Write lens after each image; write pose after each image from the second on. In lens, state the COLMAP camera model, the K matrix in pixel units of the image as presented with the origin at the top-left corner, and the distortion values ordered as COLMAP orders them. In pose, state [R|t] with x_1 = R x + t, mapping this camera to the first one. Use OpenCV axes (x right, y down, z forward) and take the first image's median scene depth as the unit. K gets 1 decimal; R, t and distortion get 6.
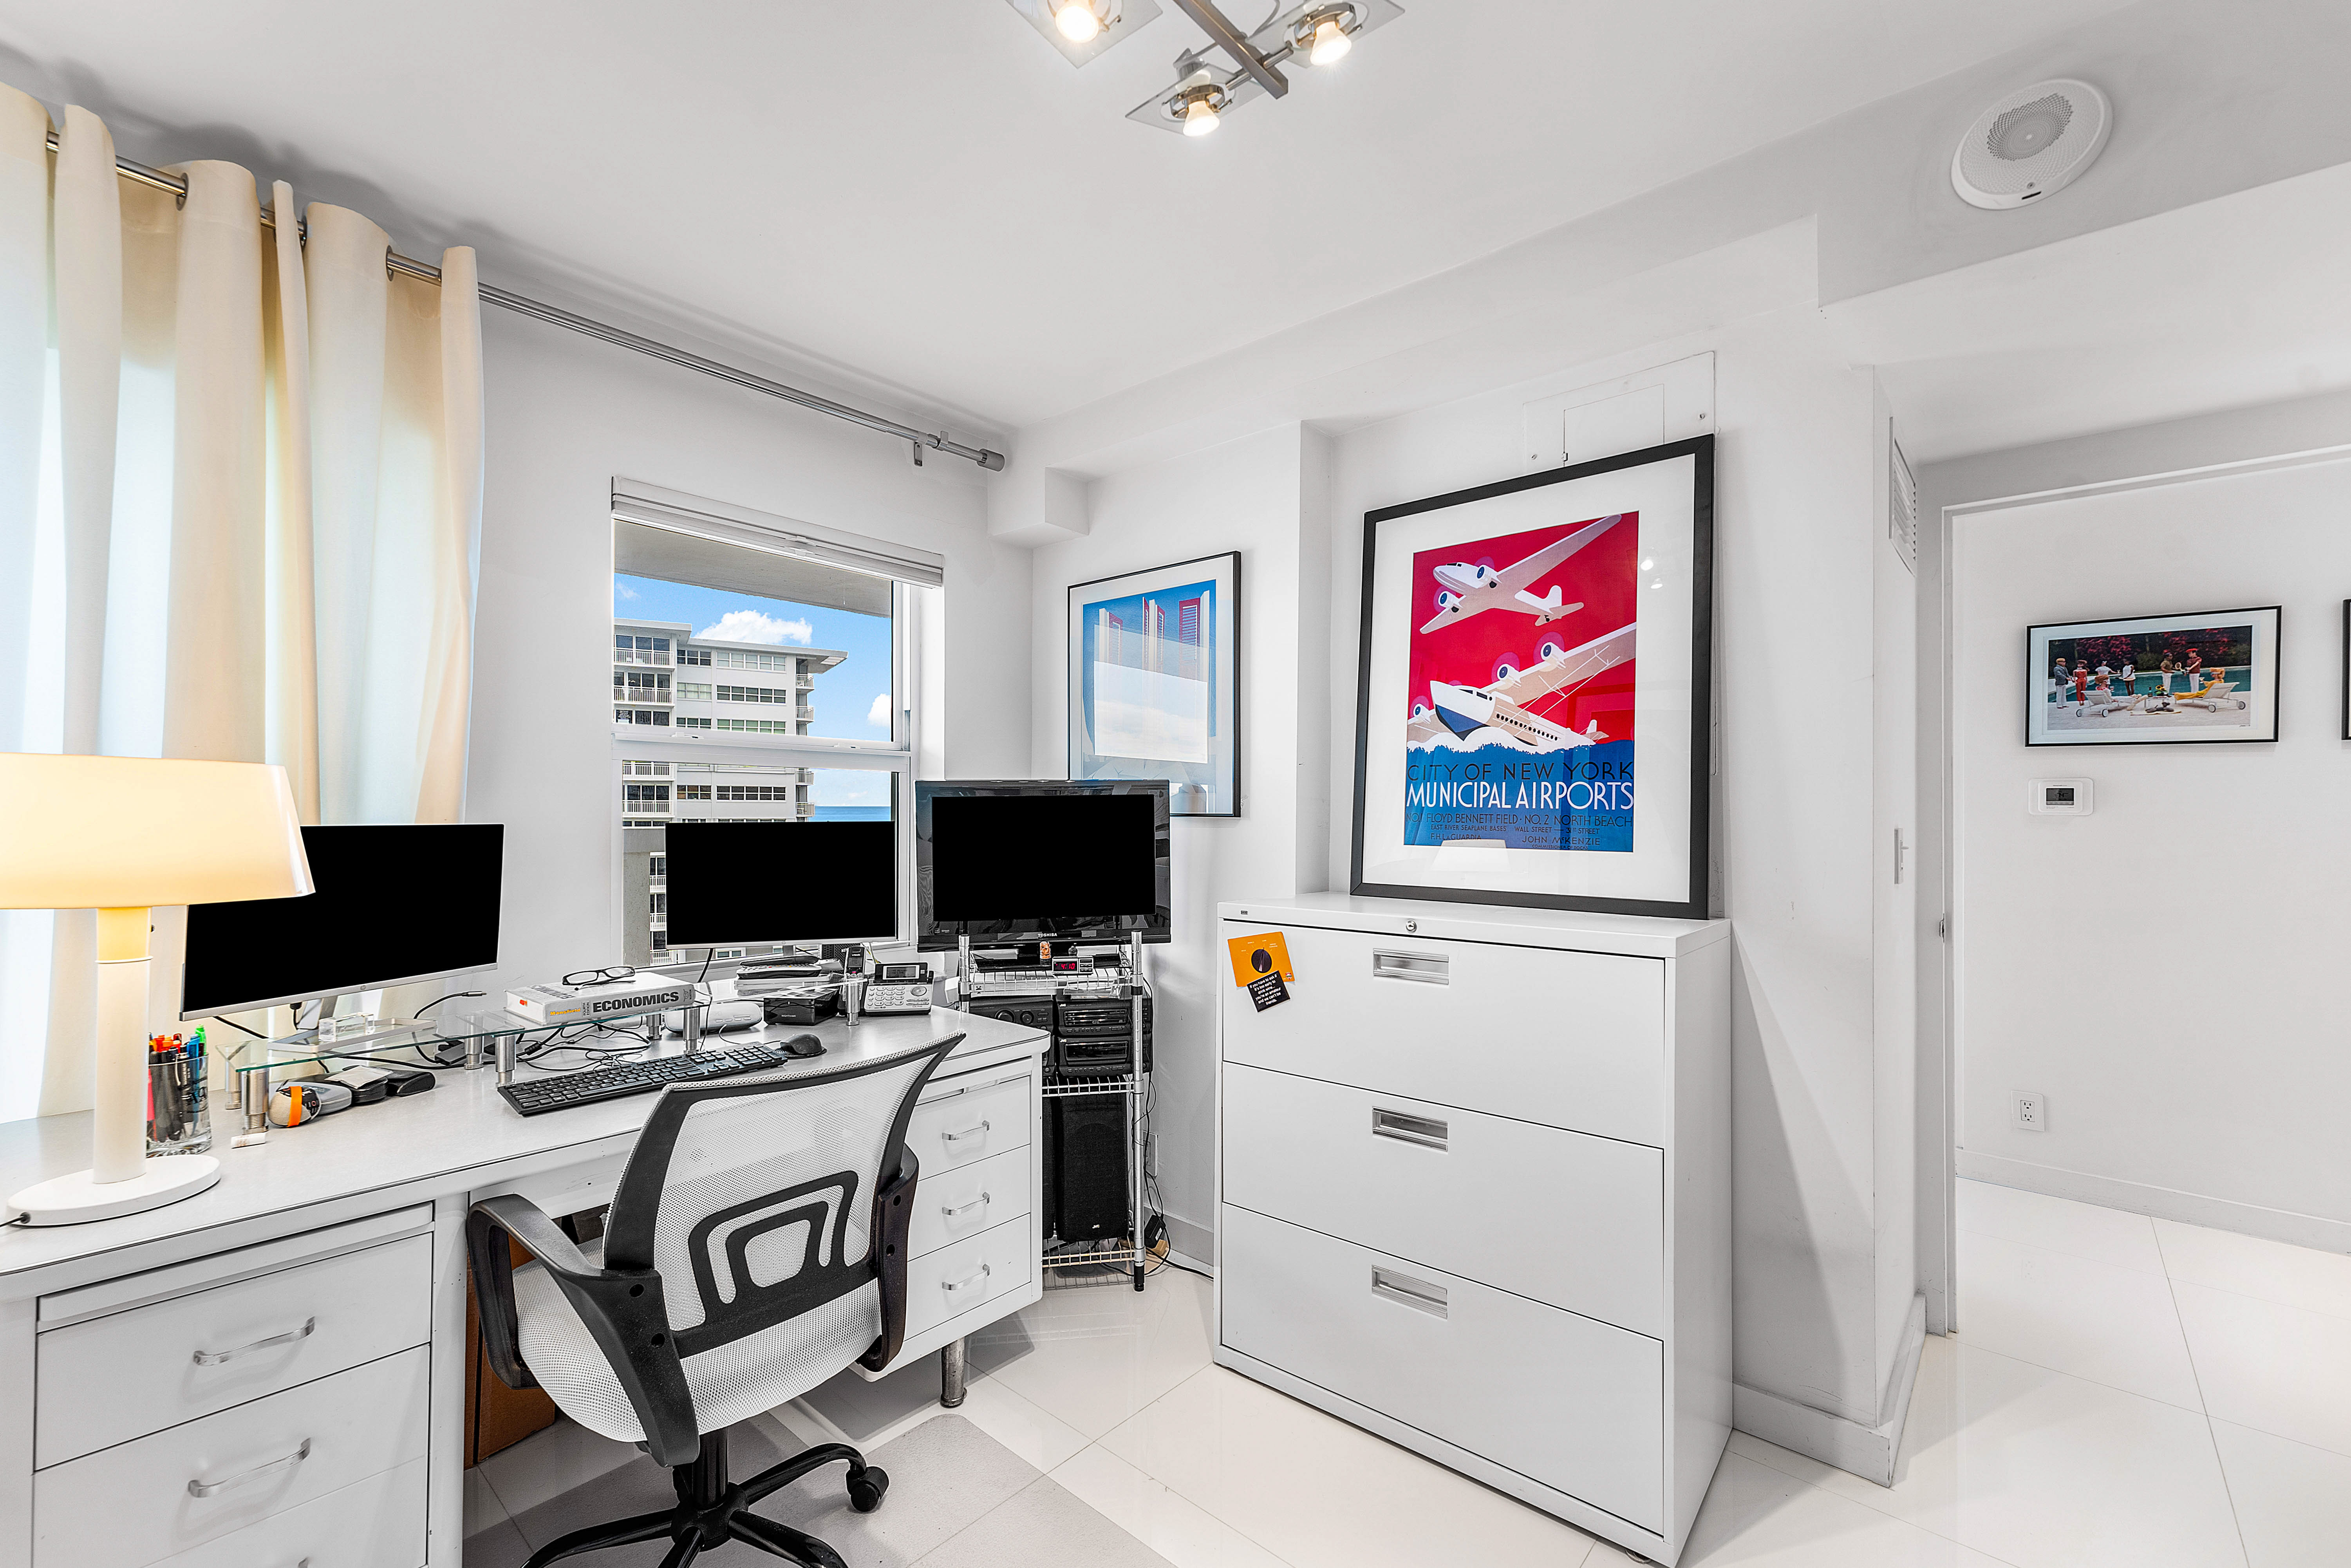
lens RADIAL K [[978.4, 0, 1181.0], [0, 978.4, 807.3], [0, 0, 1]] dist [0.001535, 0.000226]
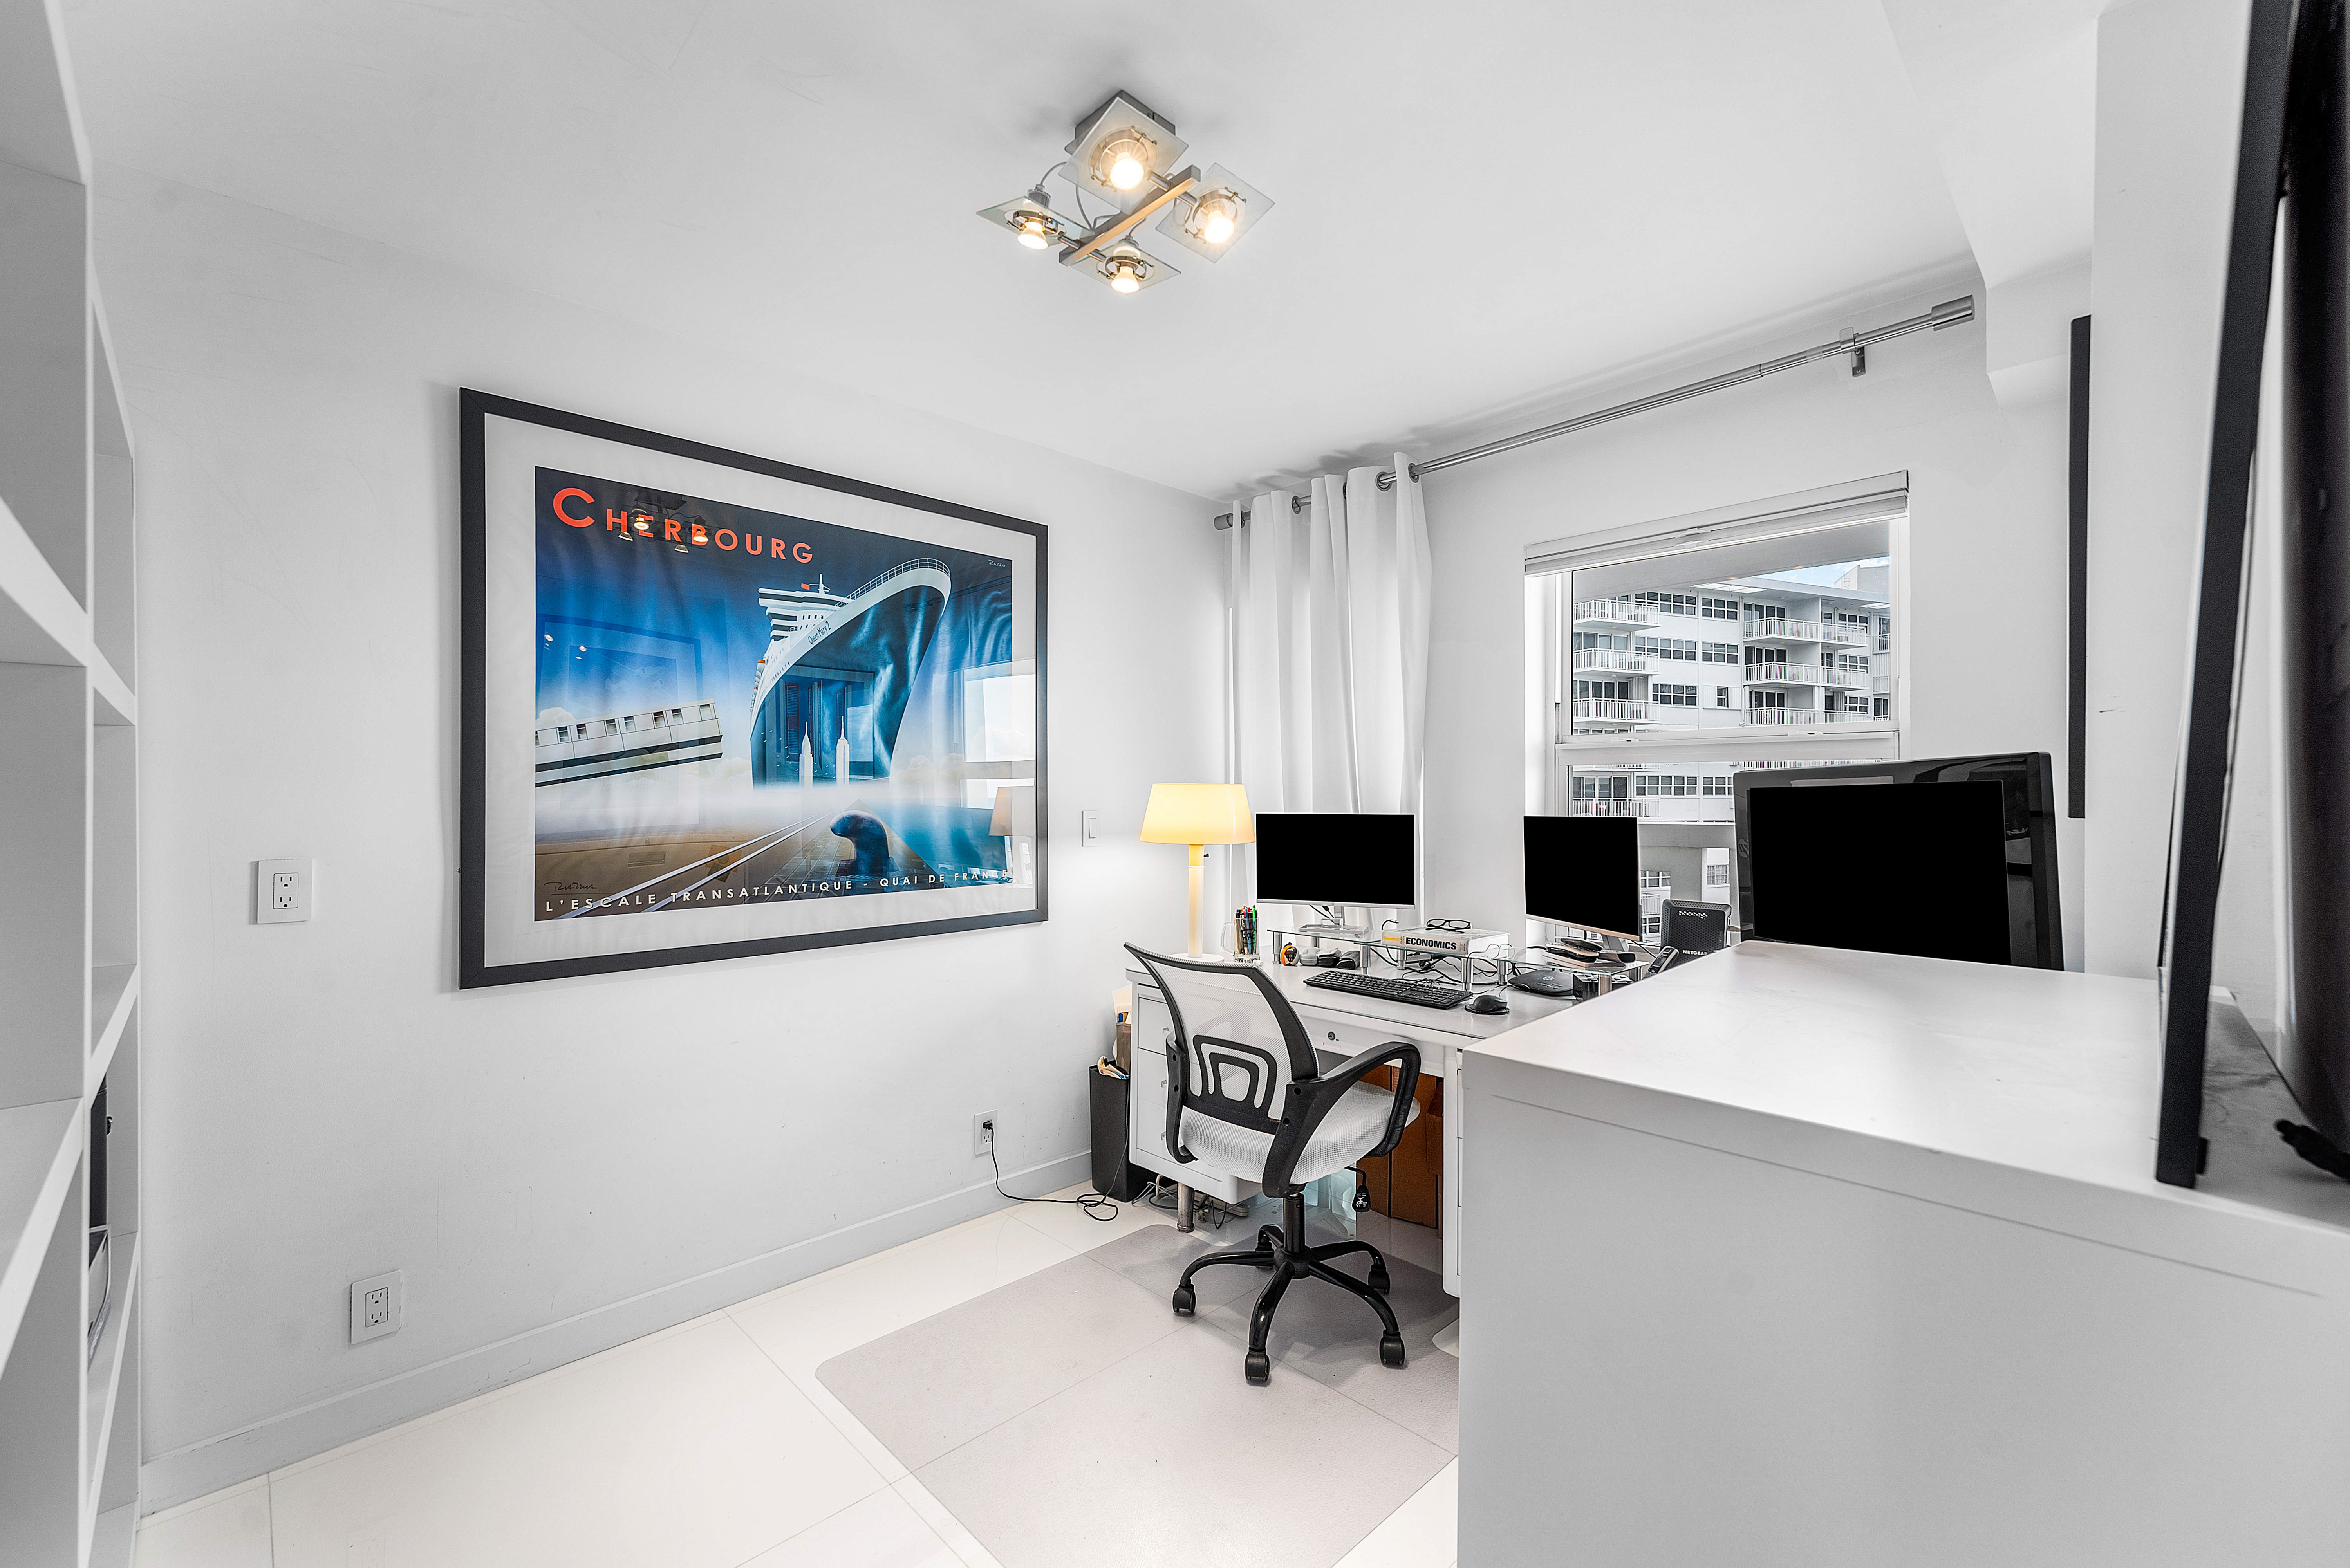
lens RADIAL K [[977.9, 0, 1180.5], [0, 977.9, 807.2], [0, 0, 1]] dist [0.001535, 0.000226]
pose [[-0.114233, 0.002893, -0.993450, 0.967755], [-0.003008, 0.999990, 0.003258, 0.002897], [0.993449, 0.003360, -0.114223, 0.895968]]
